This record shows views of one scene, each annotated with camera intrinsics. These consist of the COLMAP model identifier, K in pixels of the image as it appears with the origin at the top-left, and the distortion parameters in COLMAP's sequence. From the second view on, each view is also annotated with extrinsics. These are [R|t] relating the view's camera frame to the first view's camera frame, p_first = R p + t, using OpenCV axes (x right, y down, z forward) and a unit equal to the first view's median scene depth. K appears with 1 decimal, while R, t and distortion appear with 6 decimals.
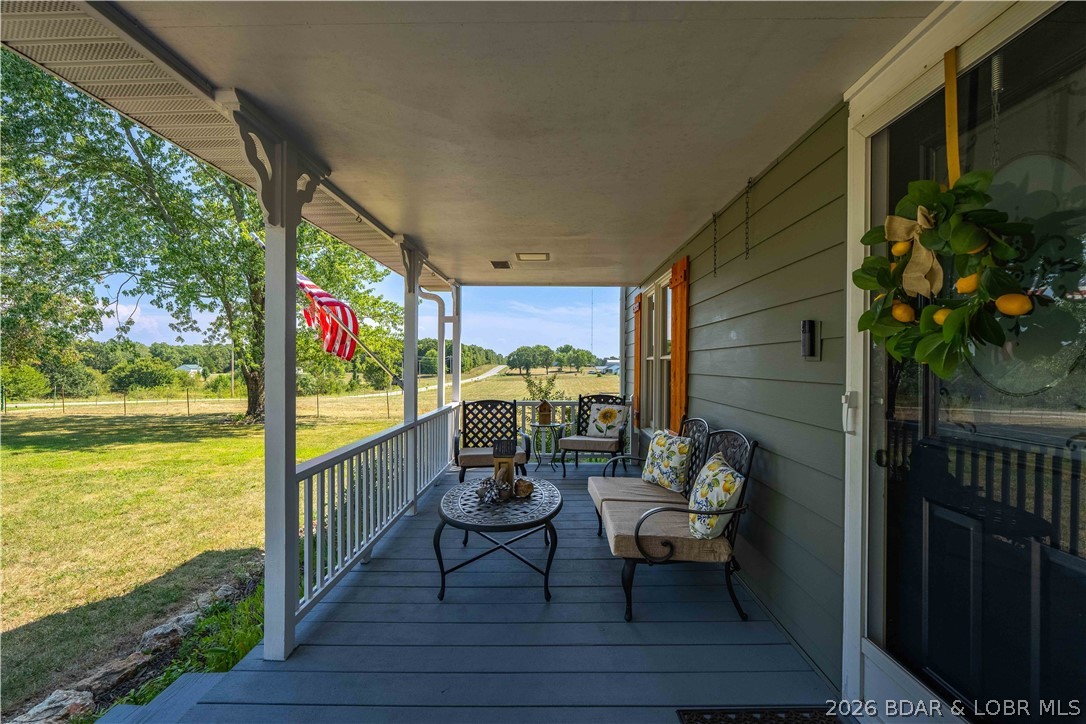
lens RADIAL K [[486.9, 0, 543.7], [0, 486.9, 360.3], [0, 0, 1]] dist [-0.006663, 0.002409]
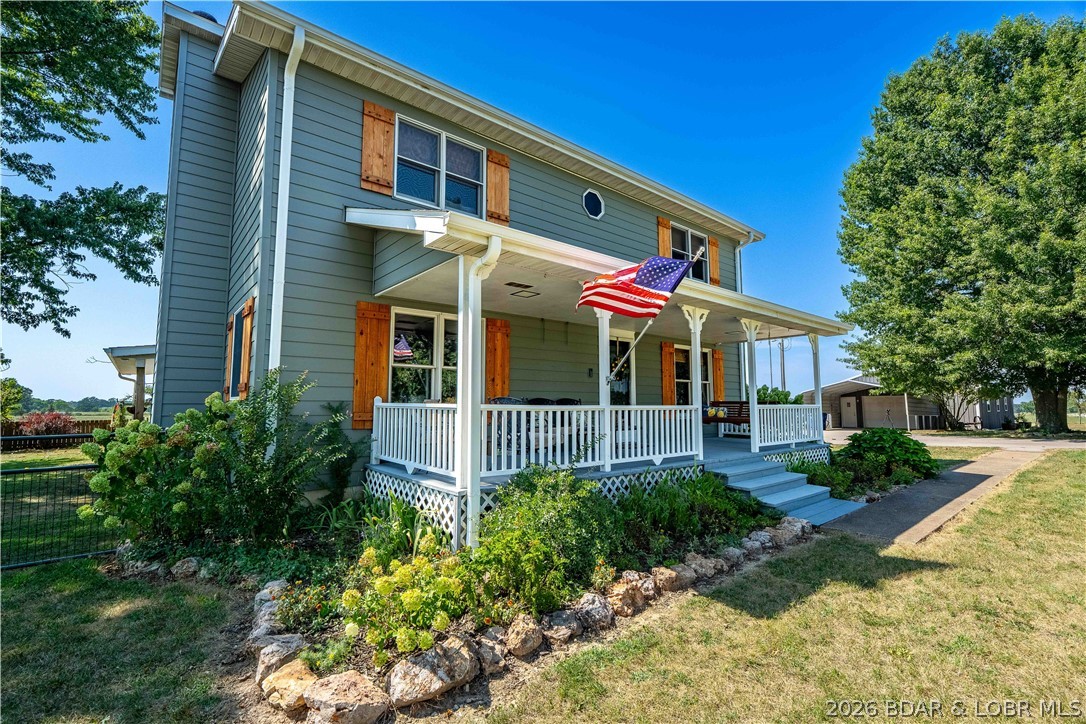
lens RADIAL K [[486.9, 0, 544.9], [0, 486.9, 364.6], [0, 0, 1]] dist [-0.006663, 0.002409]
pose [[-0.656824, 0.063510, 0.751364, -1.022085], [-0.003801, 0.996155, -0.087524, 0.110270], [-0.754034, -0.060344, -0.654058, 1.715917]]
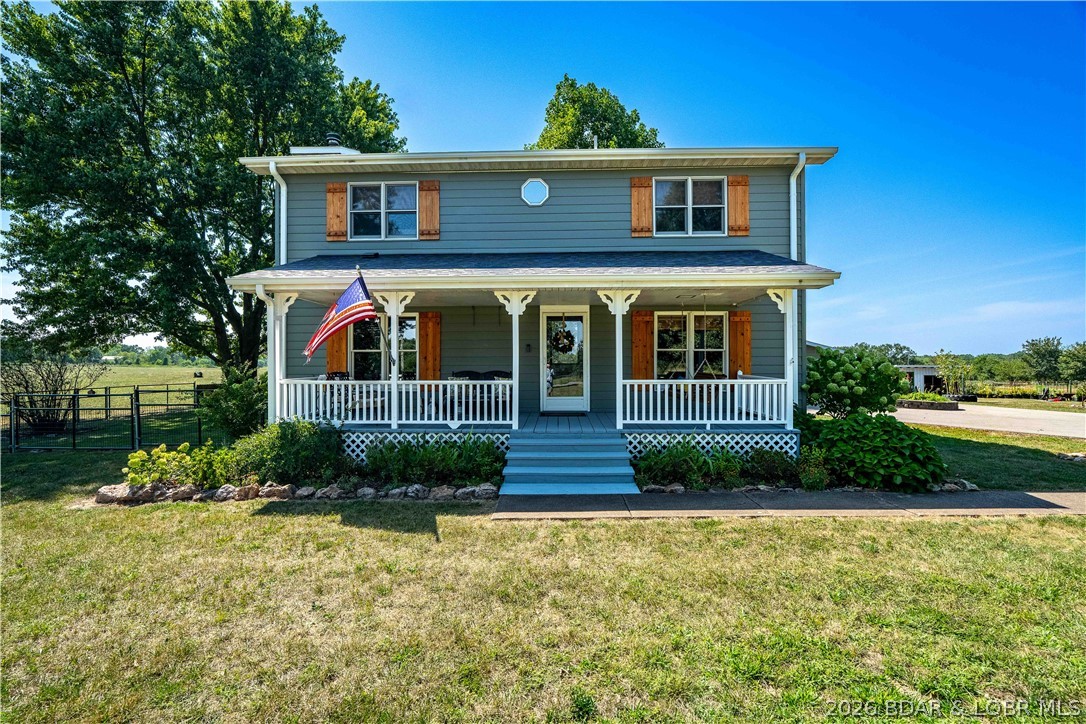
lens RADIAL K [[486.9, 0, 540.4], [0, 486.9, 365.3], [0, 0, 1]] dist [-0.006663, 0.002409]
pose [[0.006428, -0.000679, 0.999979, -1.811790], [-0.003068, 0.999995, 0.000699, 0.052396], [-0.999975, -0.003073, 0.006426, 0.345100]]
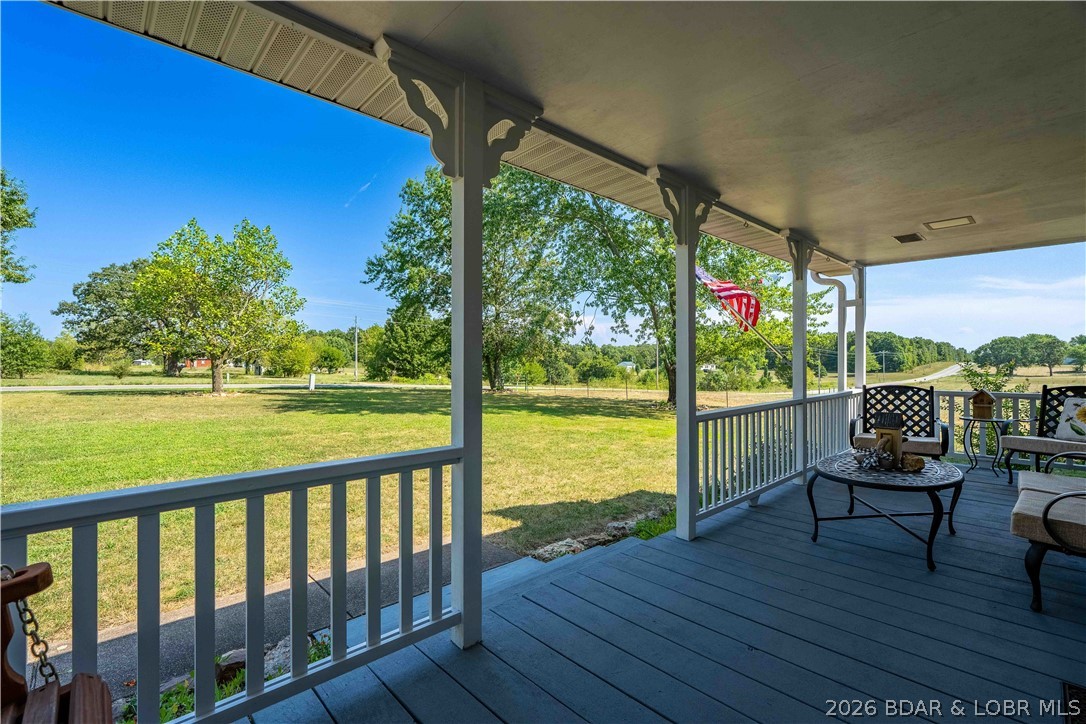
lens RADIAL K [[486.9, 0, 540.5], [0, 486.9, 358.7], [0, 0, 1]] dist [-0.006663, 0.002409]
pose [[0.693051, -0.004582, -0.720874, 0.089478], [0.006115, 0.999981, -0.000477, 0.028048], [0.720862, -0.004078, 0.693066, -0.139964]]
